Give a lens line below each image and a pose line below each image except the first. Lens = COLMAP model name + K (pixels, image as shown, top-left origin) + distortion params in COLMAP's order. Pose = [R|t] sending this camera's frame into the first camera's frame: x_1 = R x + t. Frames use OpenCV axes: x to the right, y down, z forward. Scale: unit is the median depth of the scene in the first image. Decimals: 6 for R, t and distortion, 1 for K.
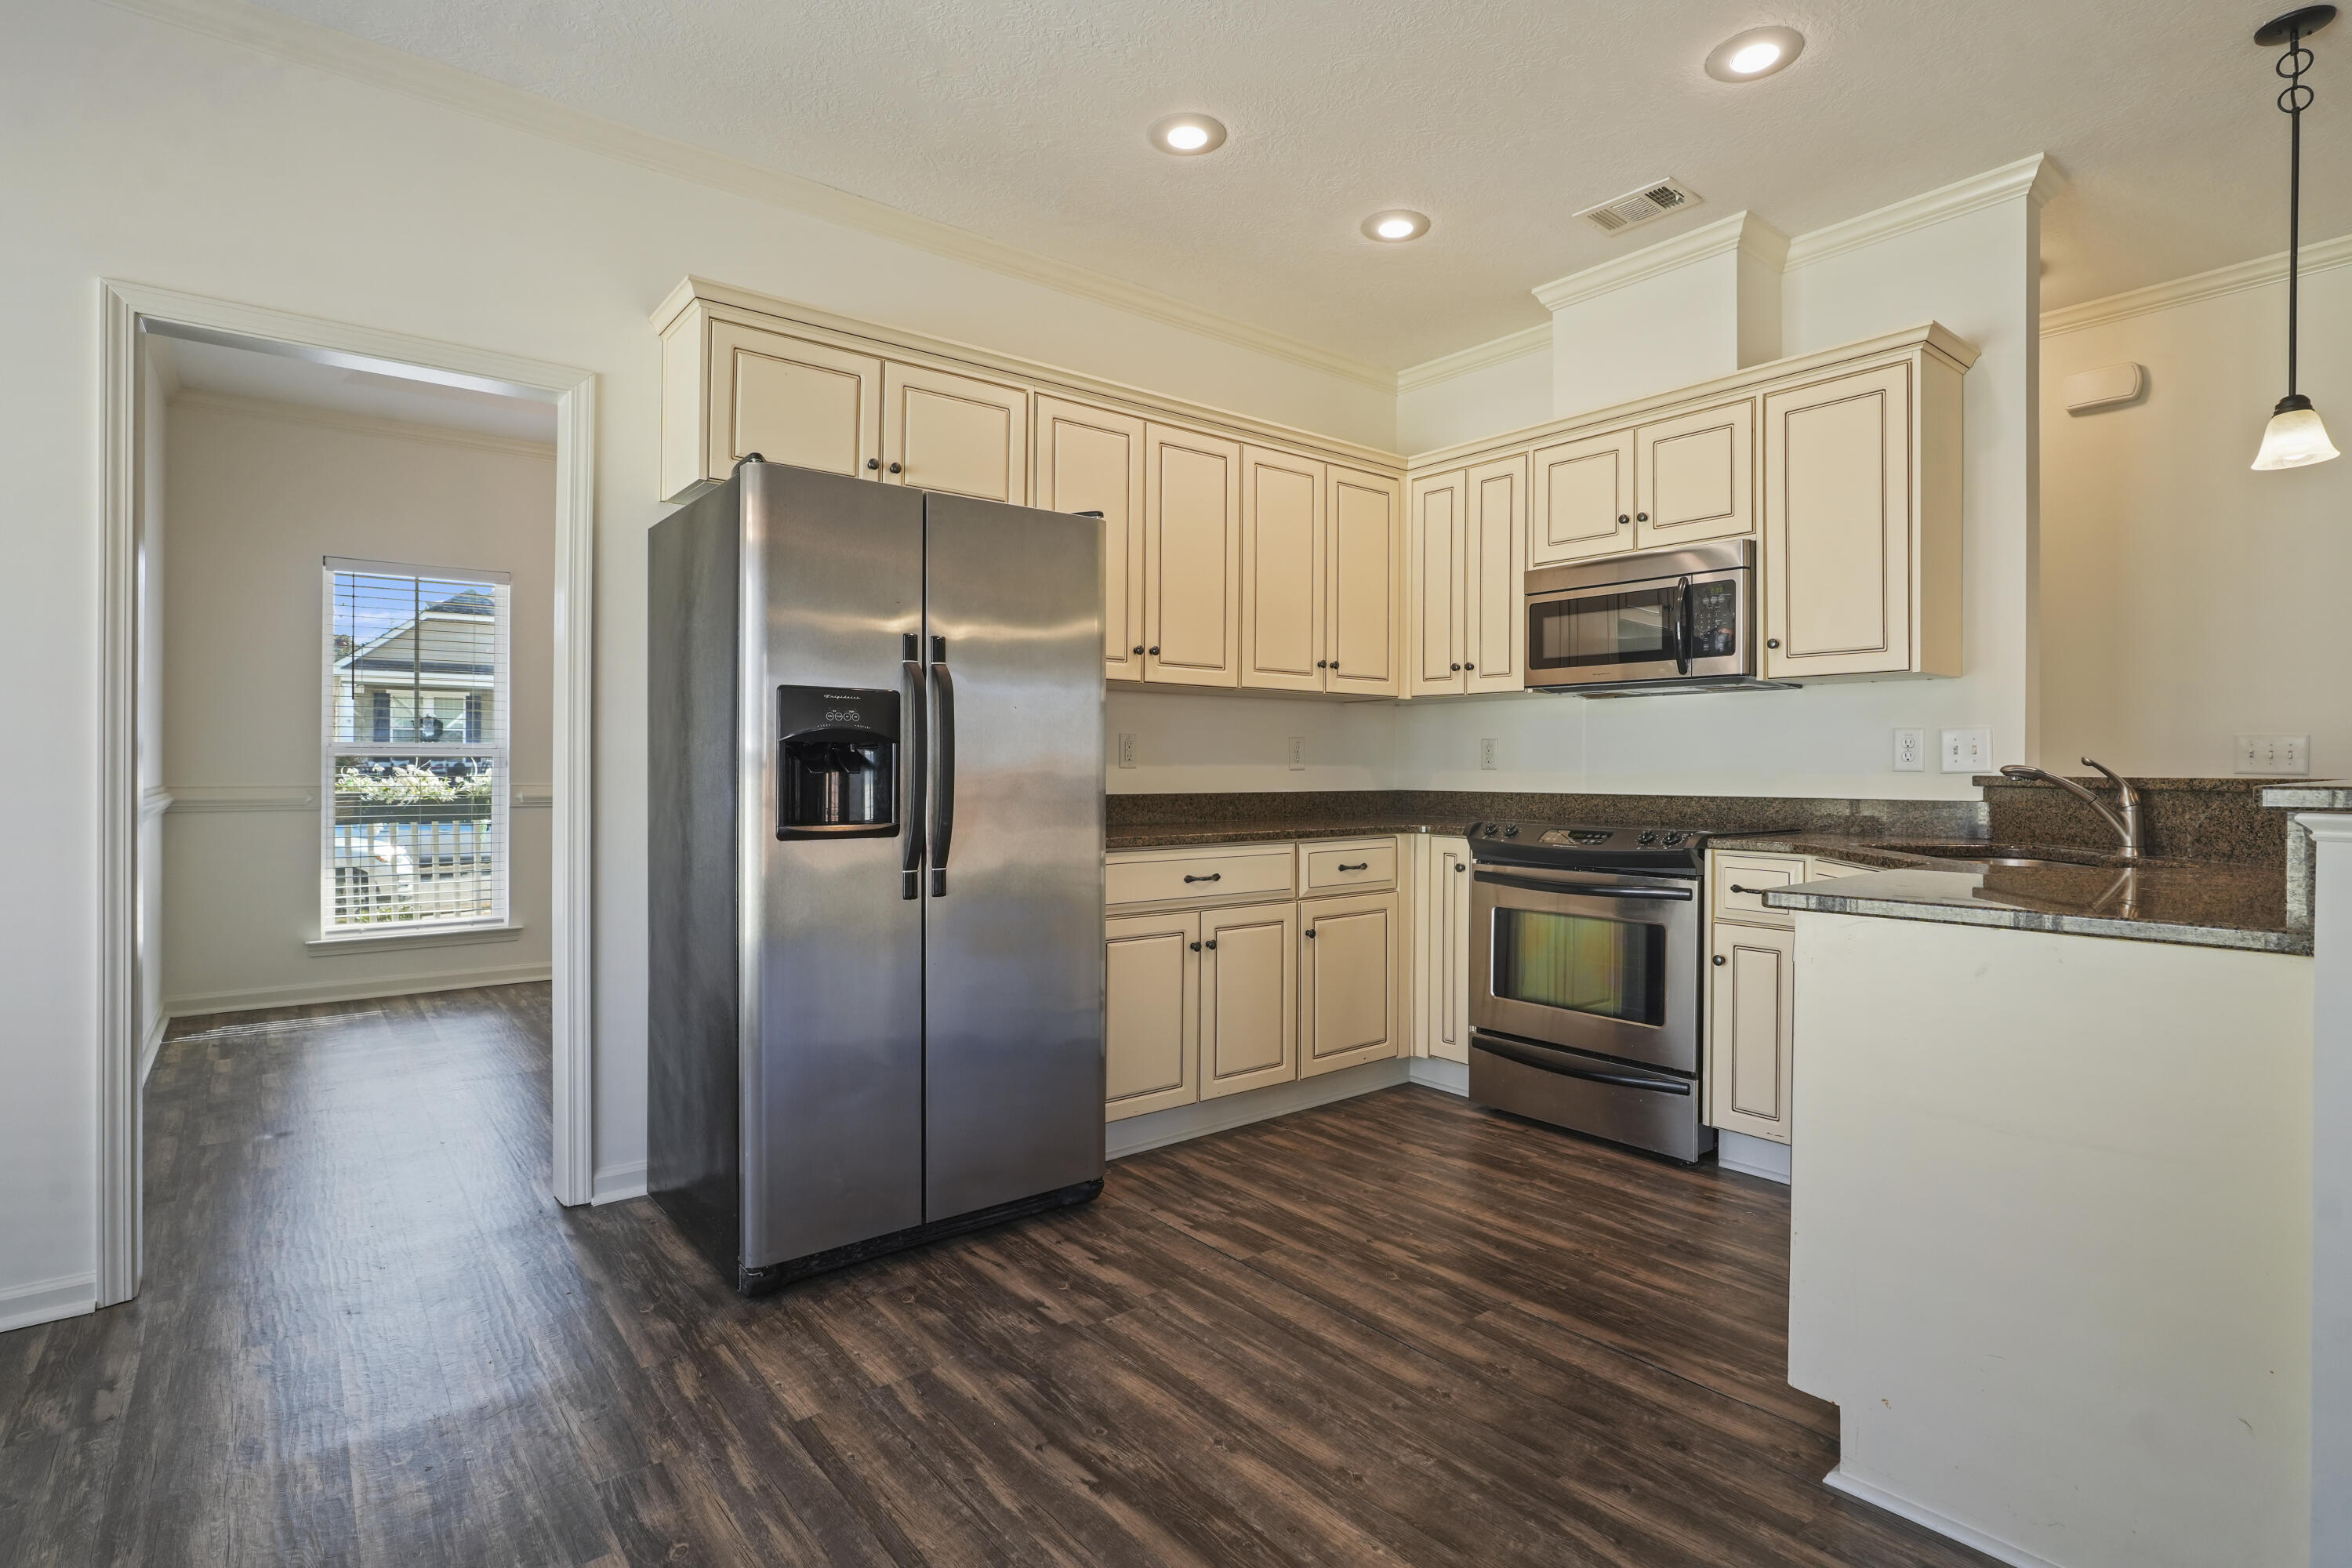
lens RADIAL K [[1119.5, 0, 1200.2], [0, 1119.5, 786.5], [0, 0, 1]] dist [-0.022809, 0.007038]
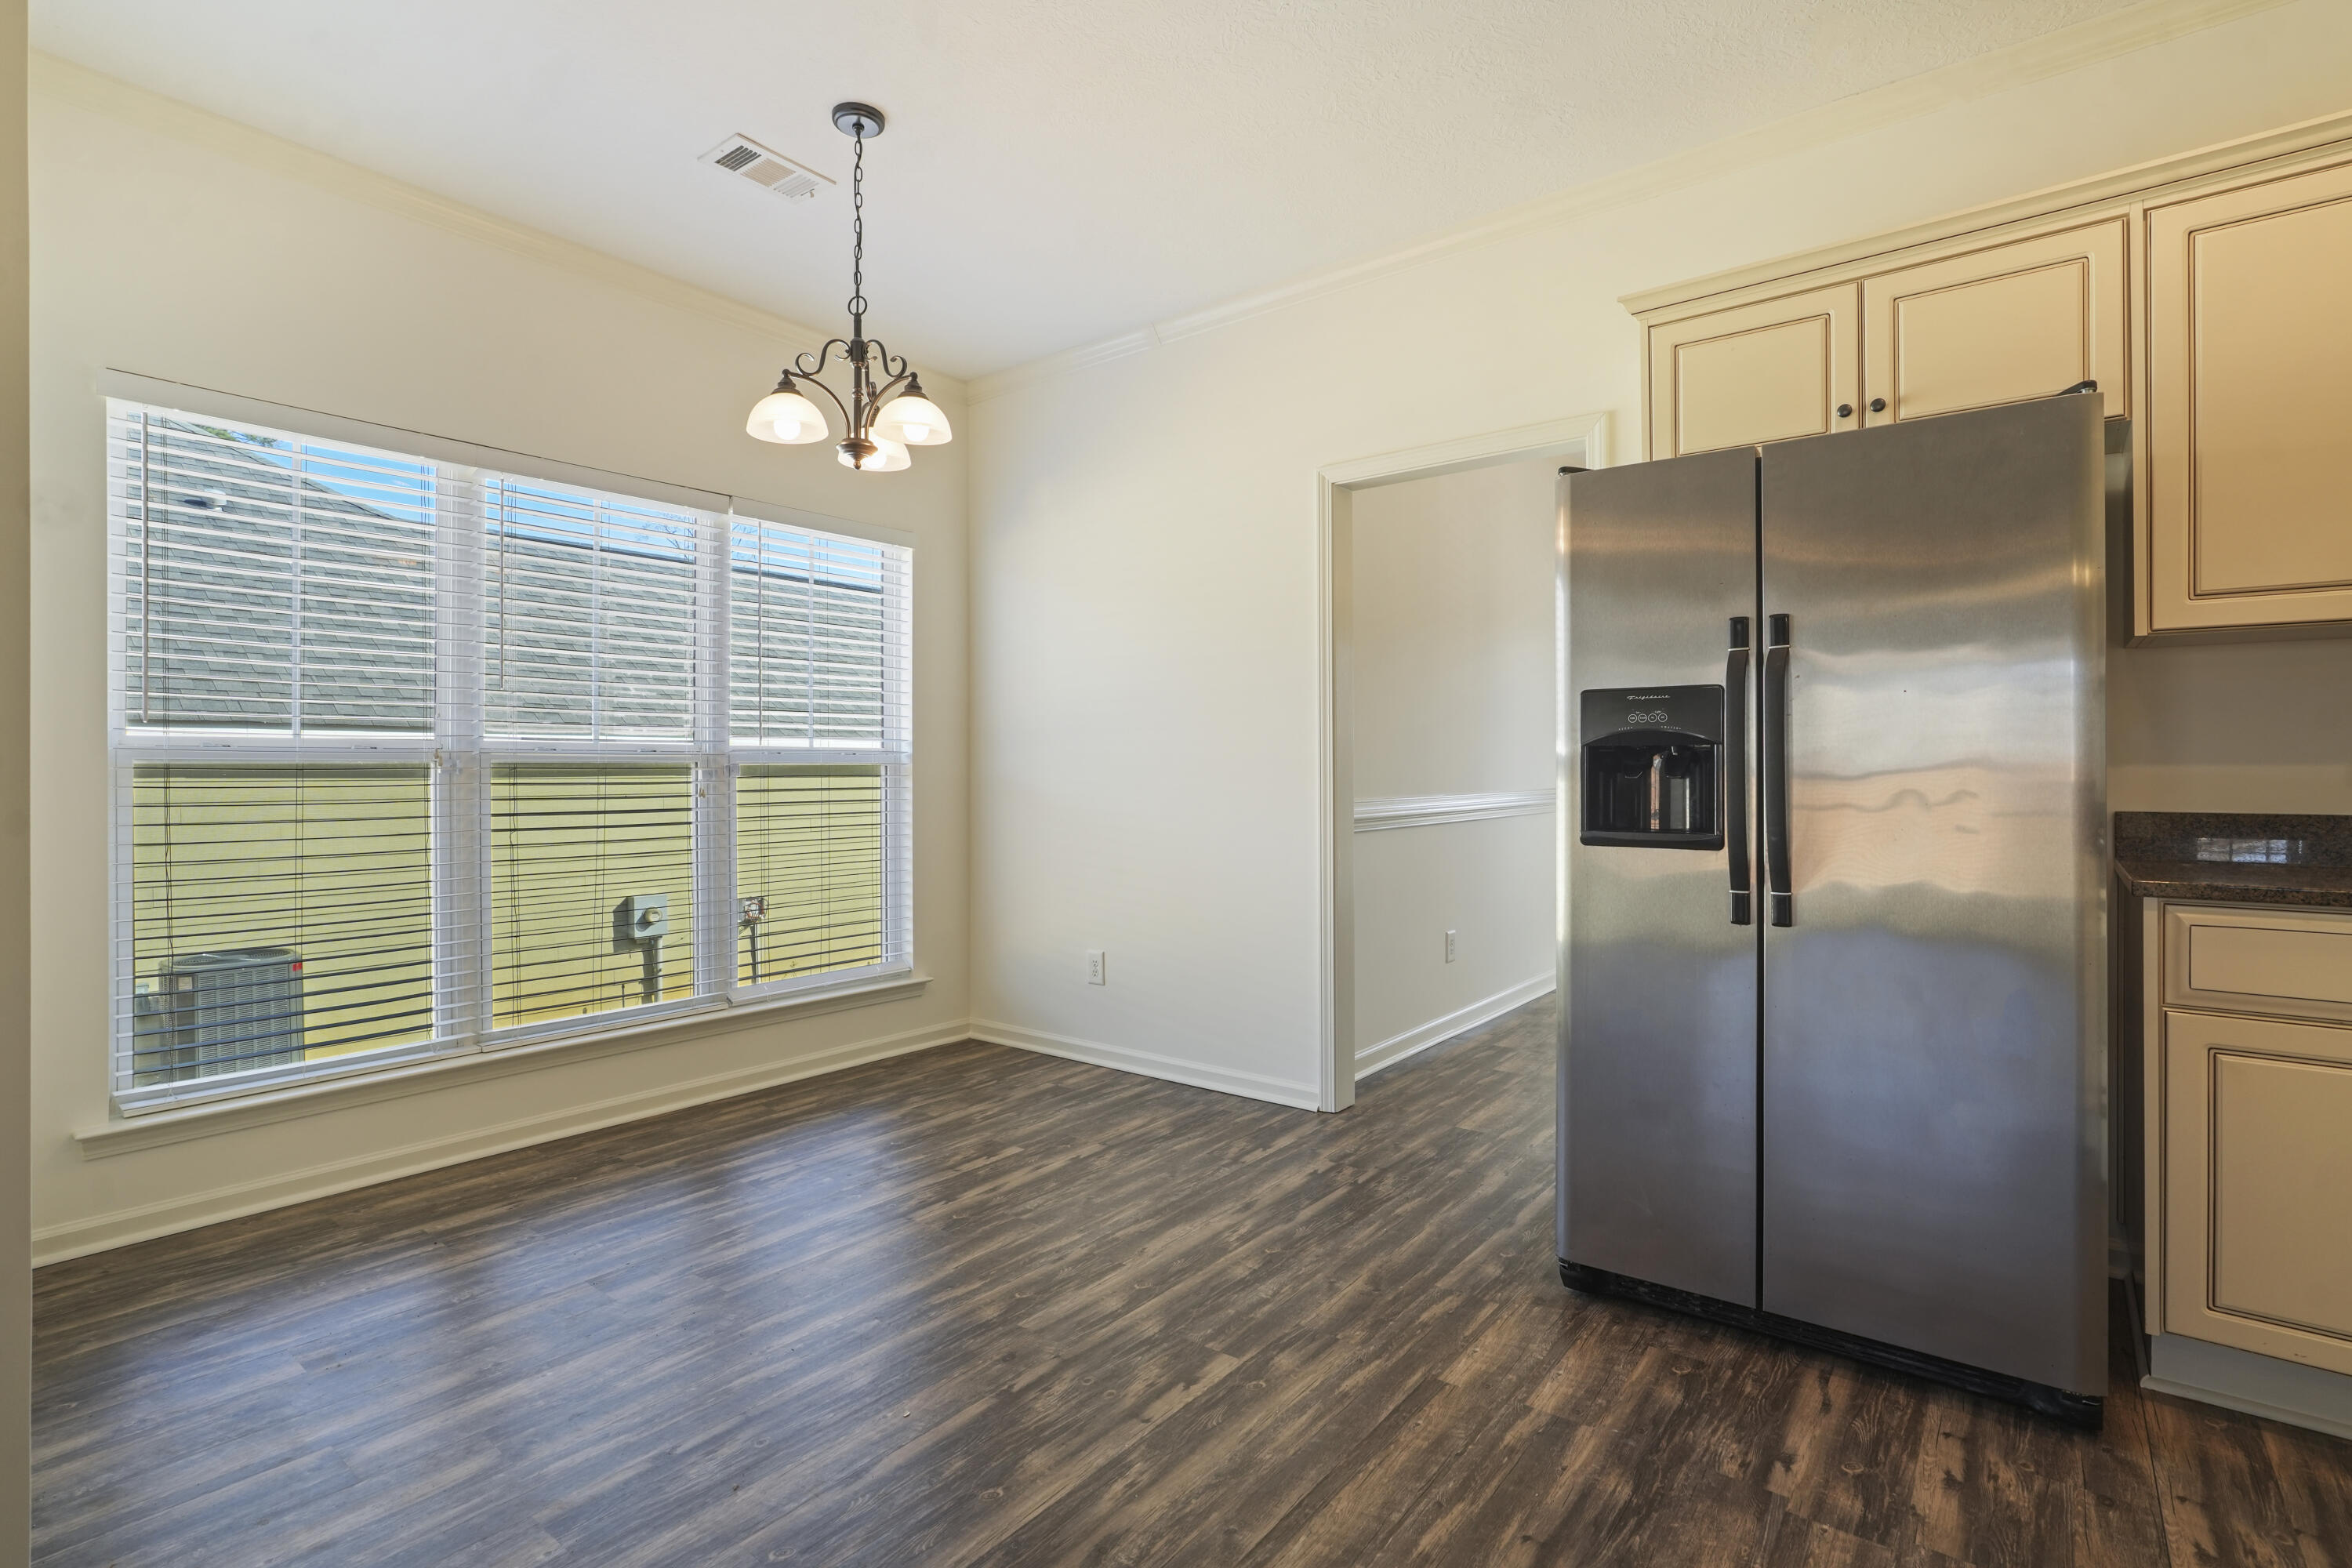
lens RADIAL K [[1119.5, 0, 1192.7], [0, 1119.5, 769.2], [0, 0, 1]] dist [-0.022809, 0.007038]
pose [[0.242564, -0.002450, -0.970132, 0.420318], [-0.013622, 0.999890, -0.005931, -0.006136], [0.970040, 0.014654, 0.242504, 0.336450]]
